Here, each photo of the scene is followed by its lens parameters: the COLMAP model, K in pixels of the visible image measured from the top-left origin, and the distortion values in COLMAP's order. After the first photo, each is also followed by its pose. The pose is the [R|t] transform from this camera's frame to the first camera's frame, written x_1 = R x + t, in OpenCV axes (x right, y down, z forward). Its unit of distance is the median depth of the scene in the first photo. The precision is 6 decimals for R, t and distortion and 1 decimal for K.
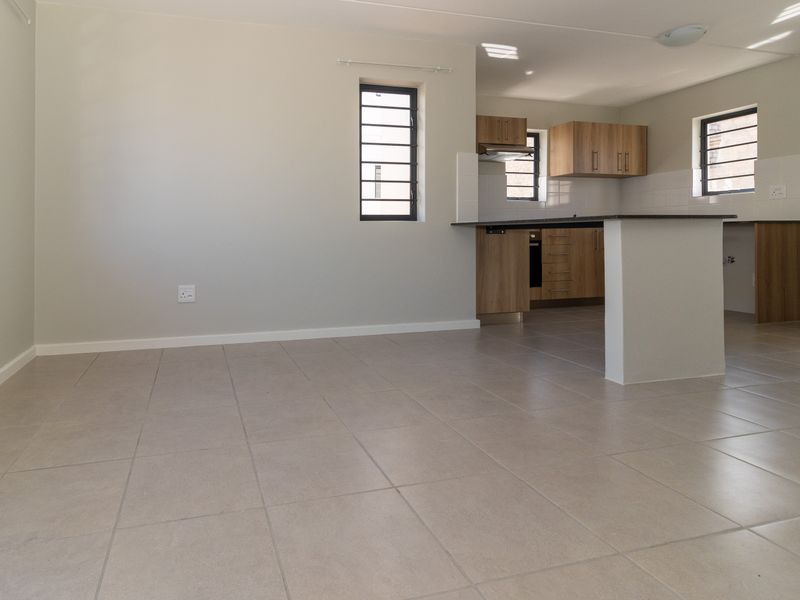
lens RADIAL K [[442.4, 0, 312.5], [0, 442.4, 237.6], [0, 0, 1]] dist [0.002747, -0.000591]
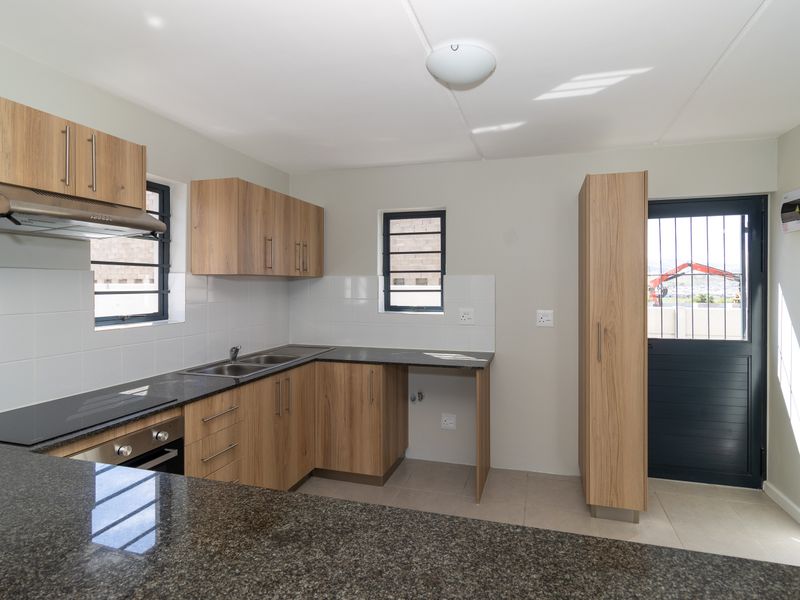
lens RADIAL K [[418.3, 0, 422.3], [0, 418.3, 286.4], [0, 0, 1]] dist [-0.010839, 0.005128]
pose [[0.494803, 0.003010, 0.869000, 0.313281], [0.005789, 0.999960, -0.006760, -0.152707], [-0.868986, 0.008376, 0.494766, 0.669385]]
